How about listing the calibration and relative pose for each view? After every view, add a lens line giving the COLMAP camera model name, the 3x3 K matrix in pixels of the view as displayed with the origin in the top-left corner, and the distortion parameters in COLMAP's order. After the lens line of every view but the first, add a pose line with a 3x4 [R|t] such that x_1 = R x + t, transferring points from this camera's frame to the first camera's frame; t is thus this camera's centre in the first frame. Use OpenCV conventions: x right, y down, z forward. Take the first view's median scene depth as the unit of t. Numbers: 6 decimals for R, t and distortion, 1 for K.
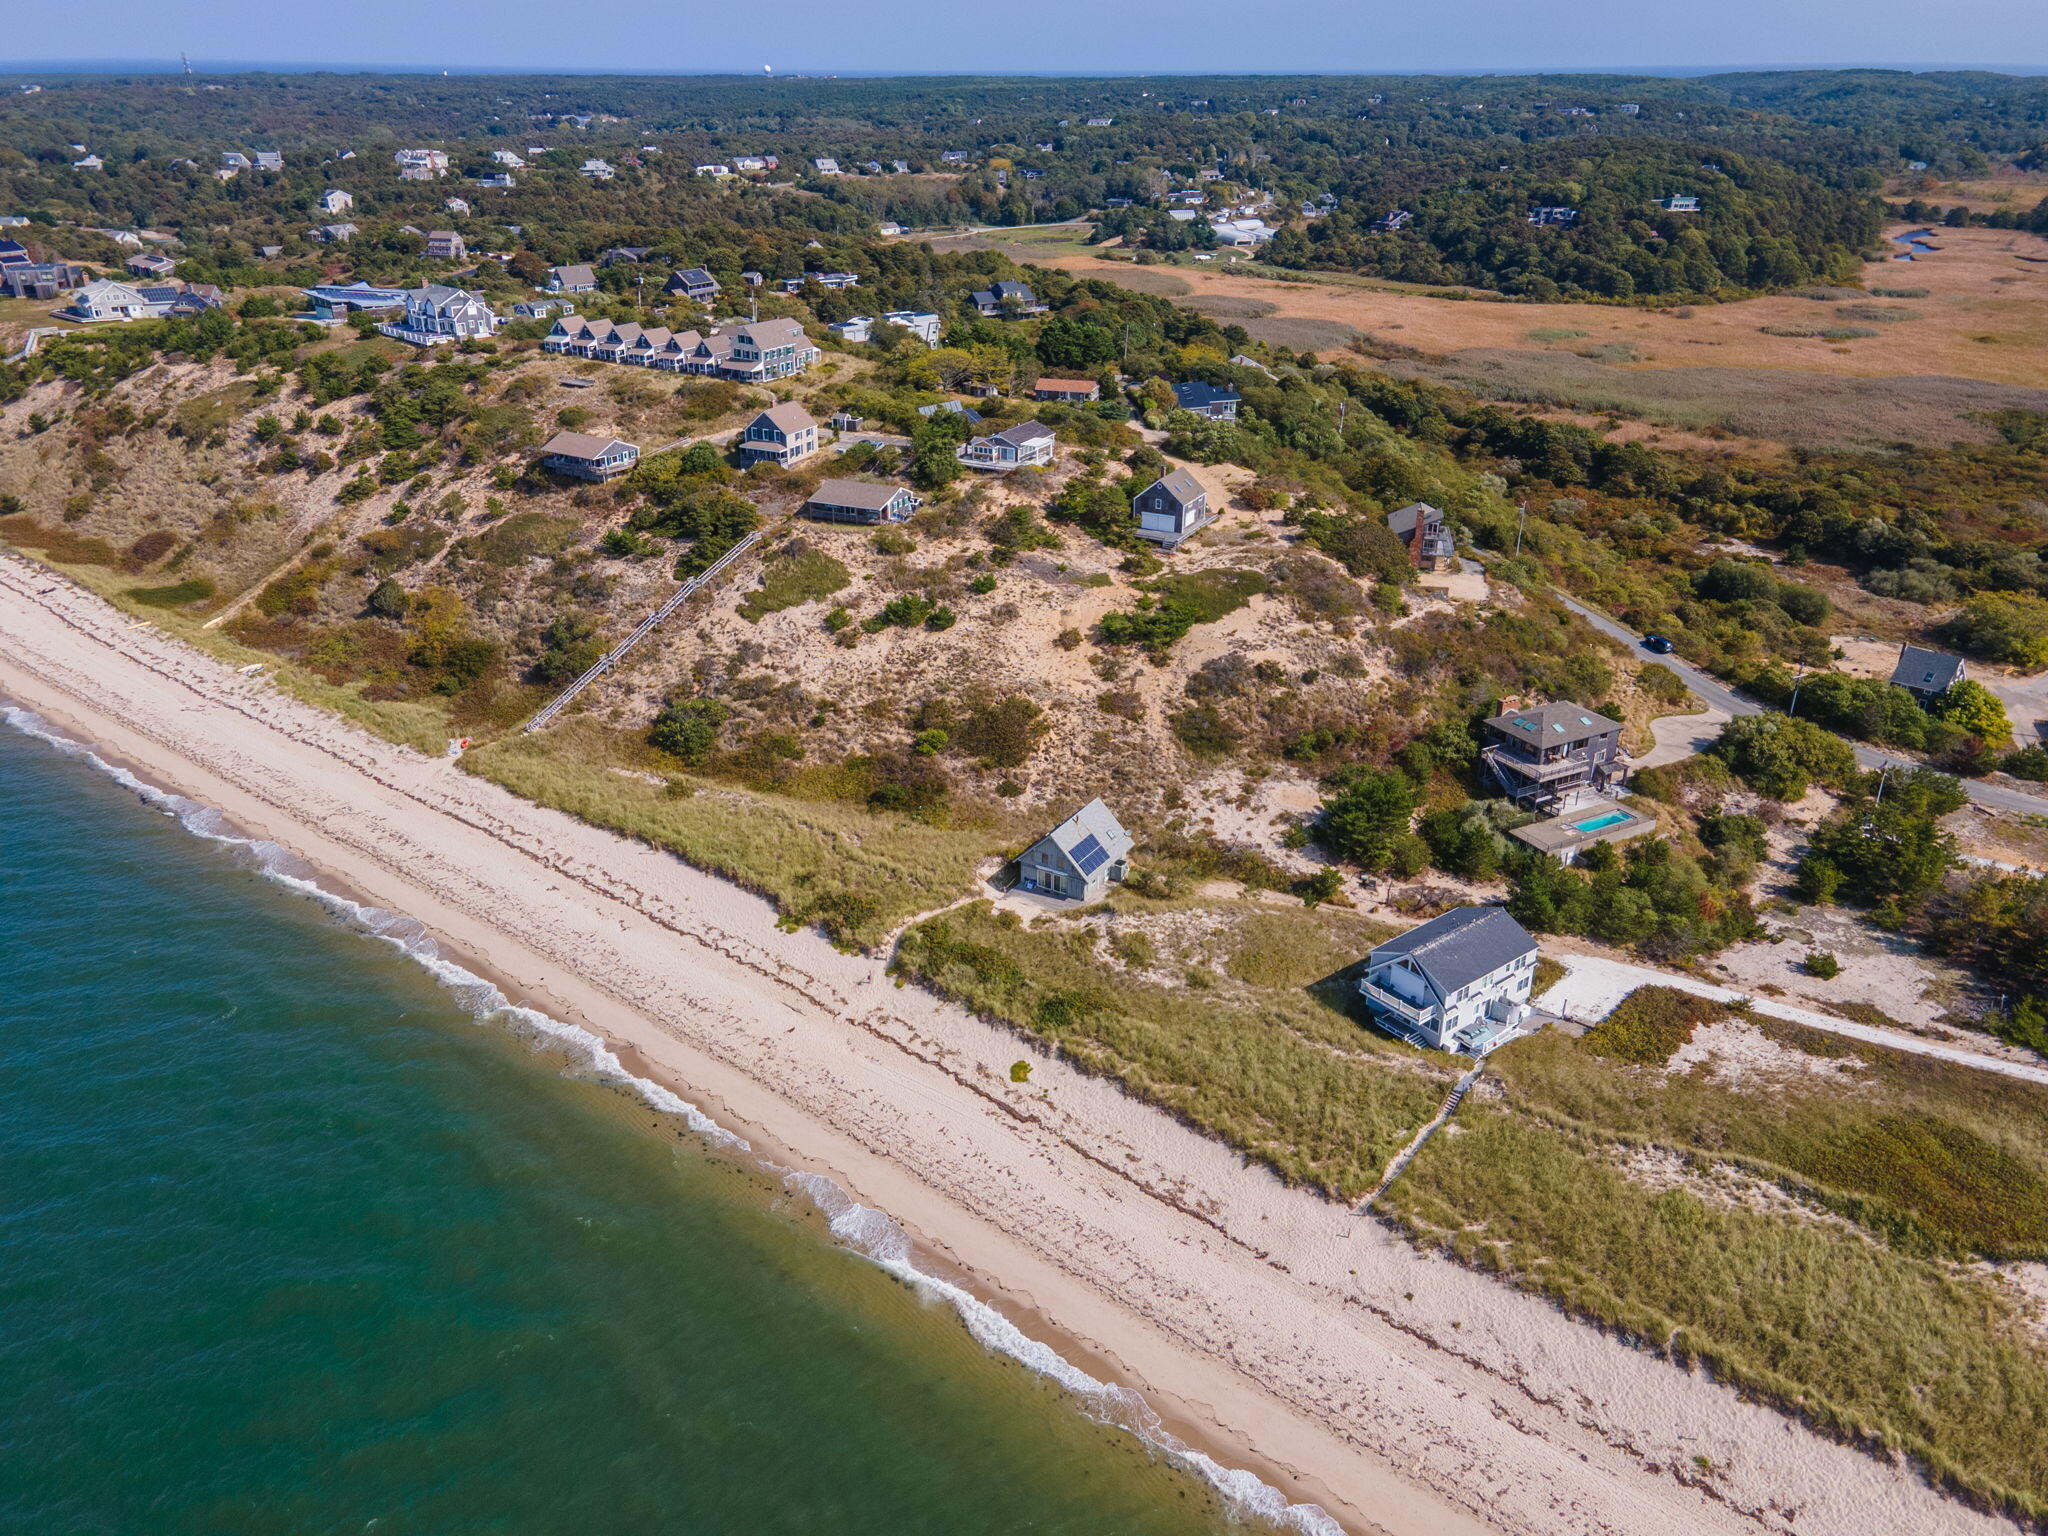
lens RADIAL K [[1529.2, 0, 1012.5], [0, 1529.2, 758.6], [0, 0, 1]] dist [0.030045, 0.006352]
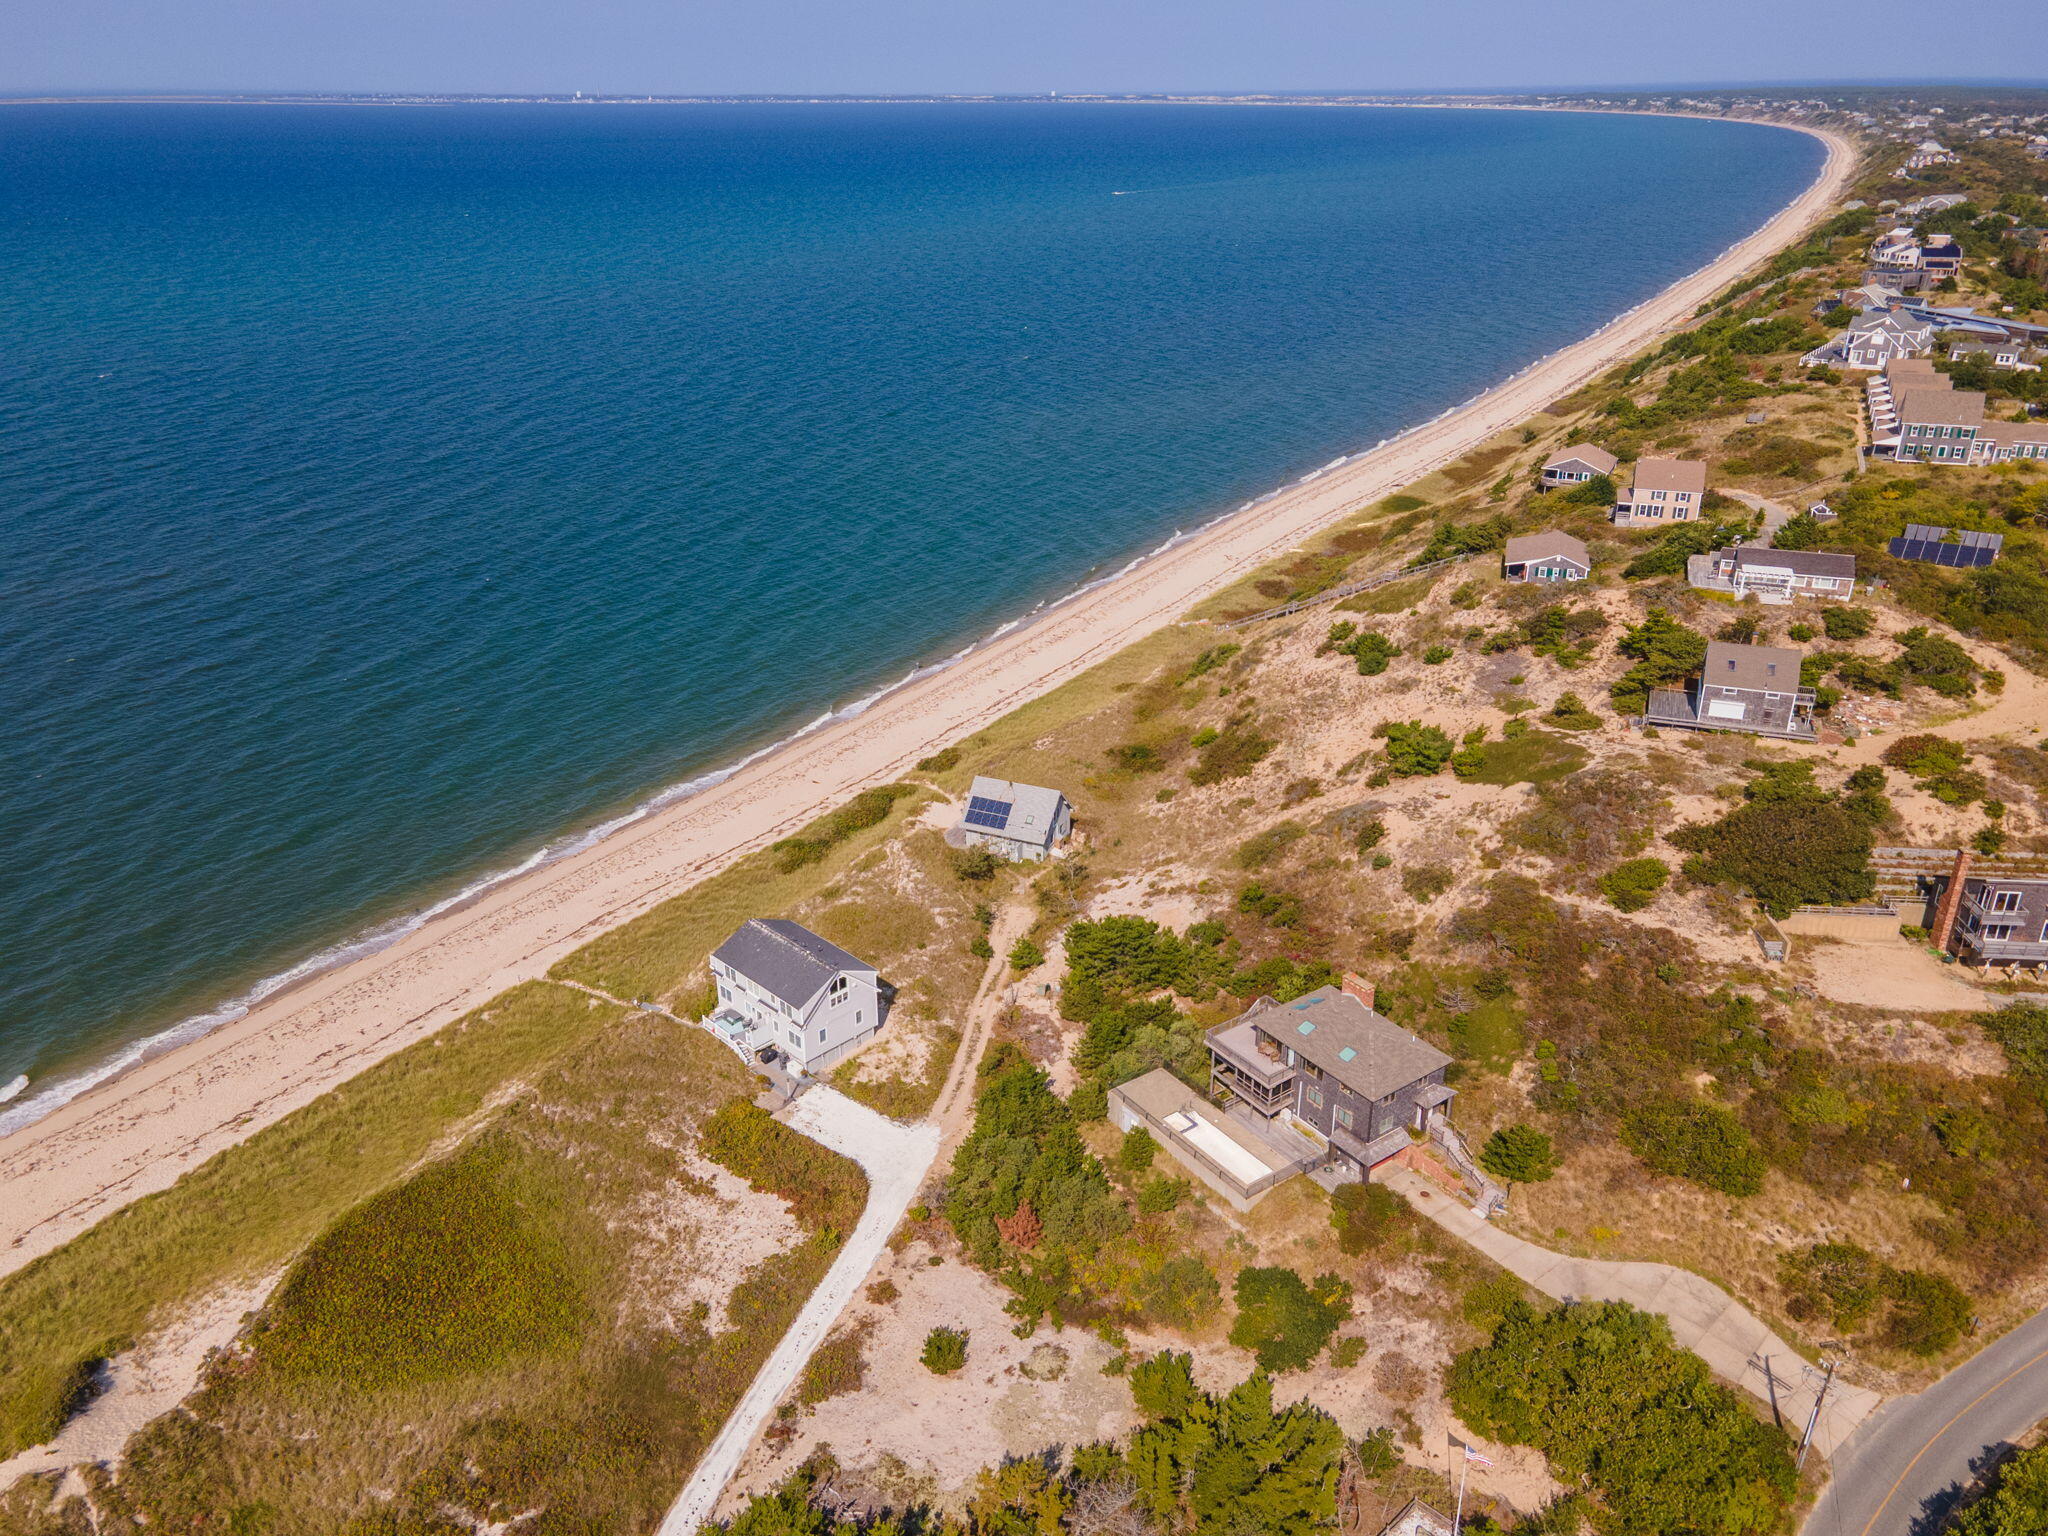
lens RADIAL K [[1511.4, 0, 1024.0], [0, 1511.4, 768.0], [0, 0, 1]] dist [0.023925, -0.004098]
pose [[0.124727, 0.407632, -0.904588, 0.750163], [-0.402945, 0.853948, 0.329253, -0.243110], [0.906685, 0.323432, 0.270764, 0.540708]]
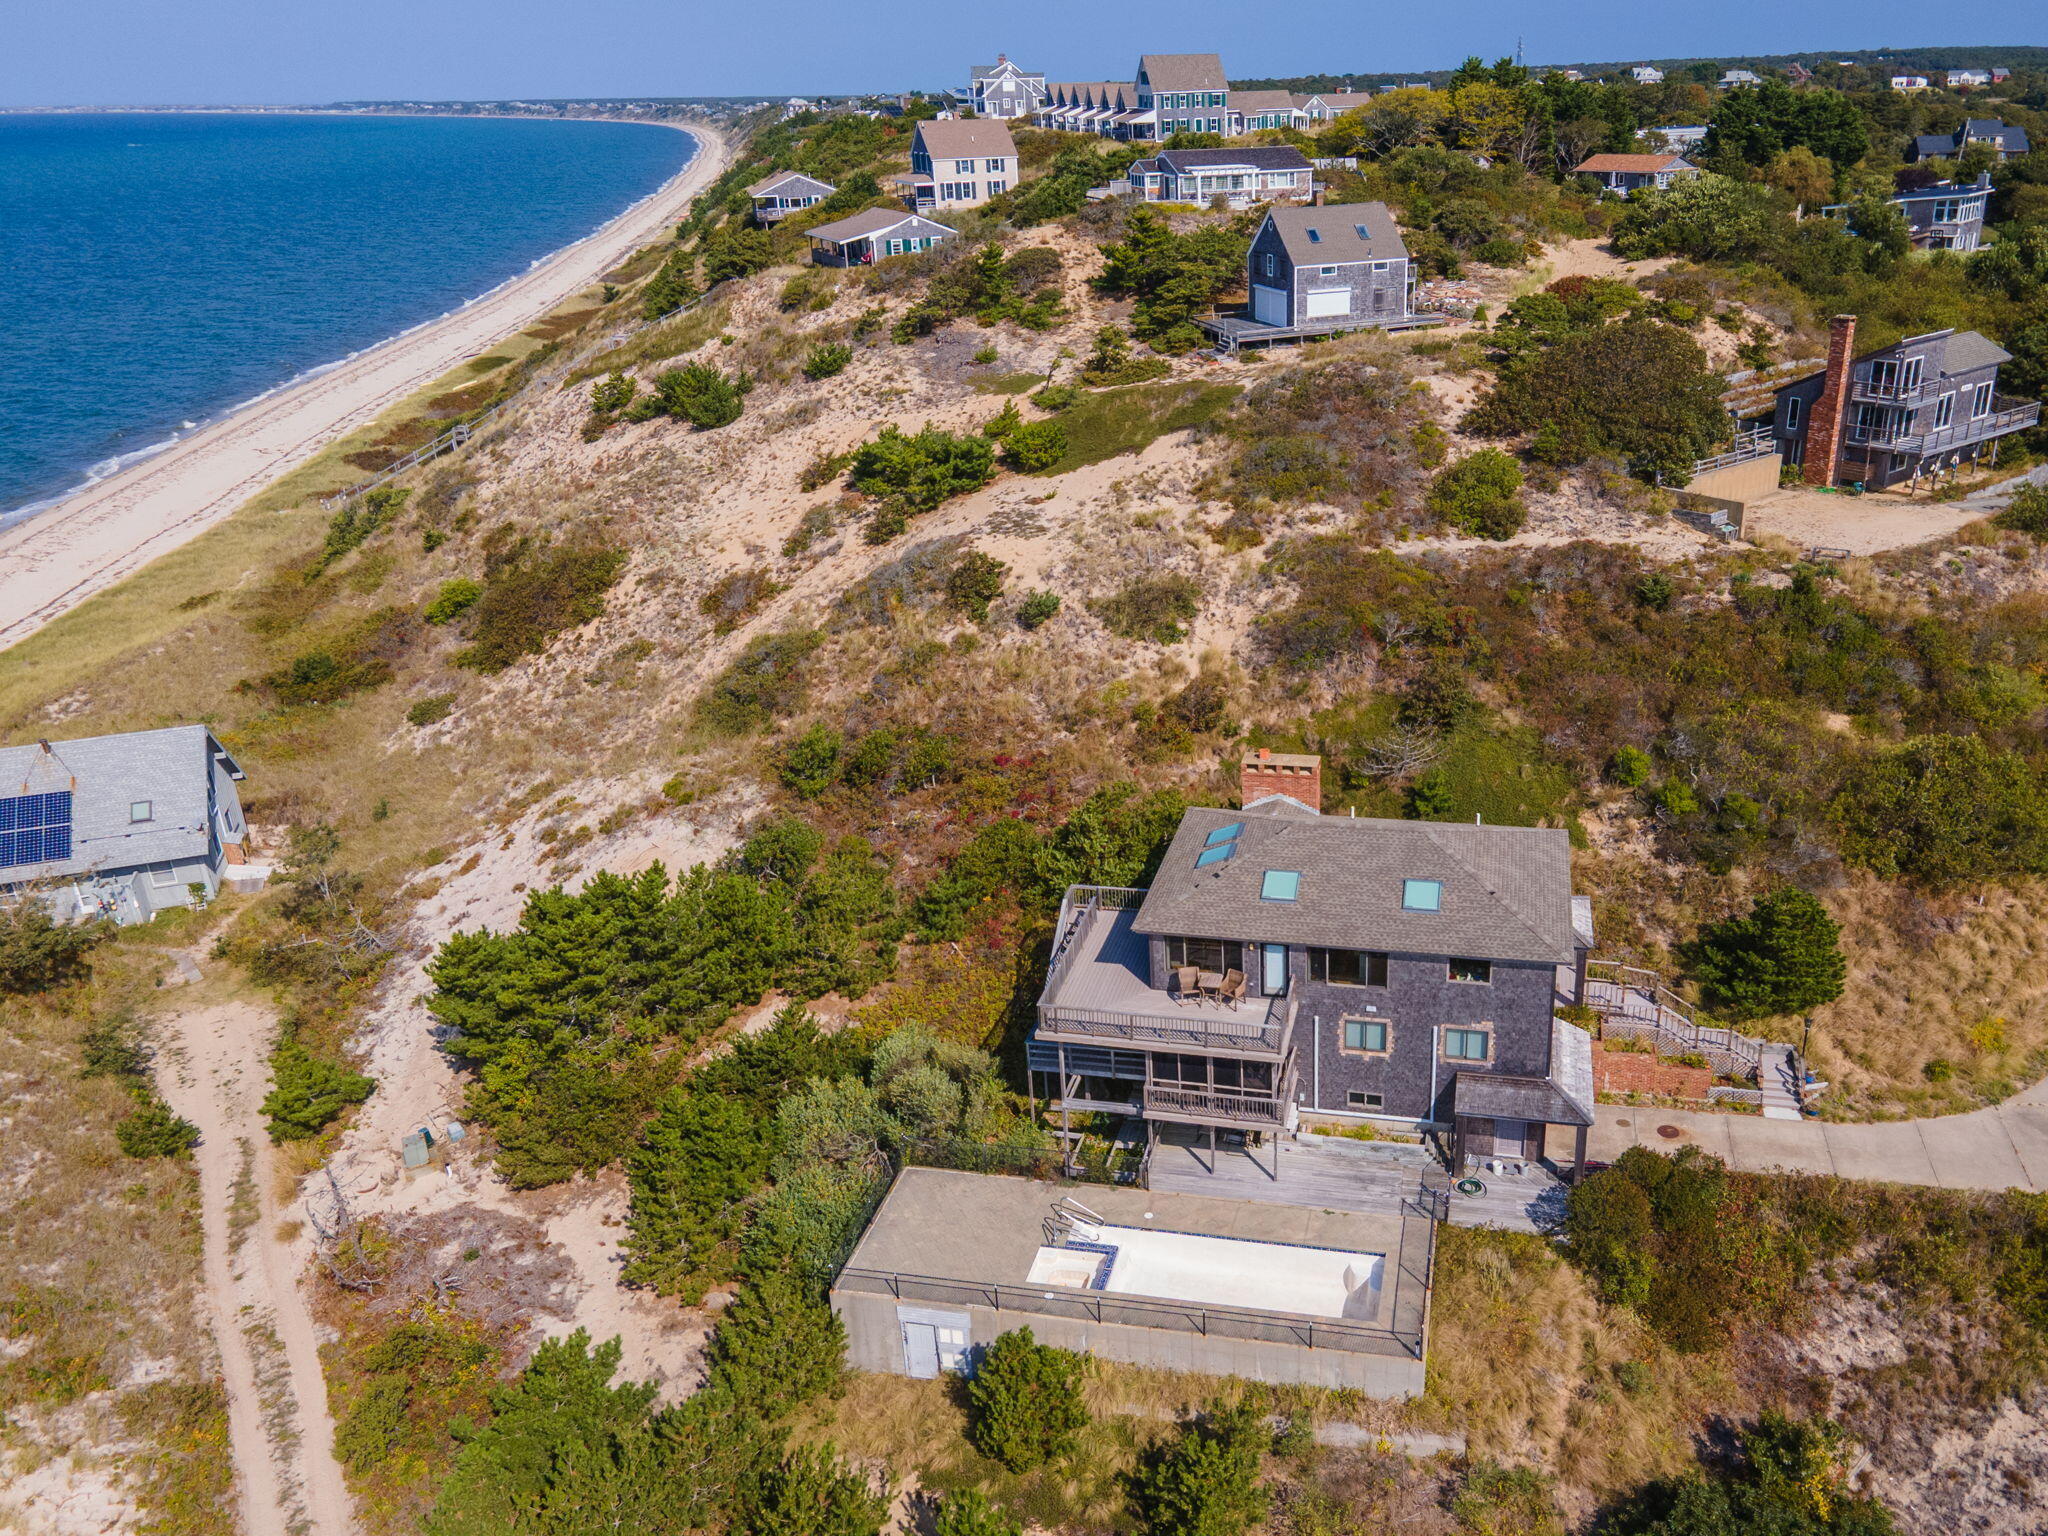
lens RADIAL K [[1602.2, 0, 1195.2], [0, 1602.2, 738.1], [0, 0, 1]] dist [0.030431, 0.014100]
pose [[0.772792, 0.220922, -0.594968, 0.417845], [-0.236737, 0.970141, 0.052736, -0.047068], [0.588853, 0.100097, 0.802018, 0.621155]]
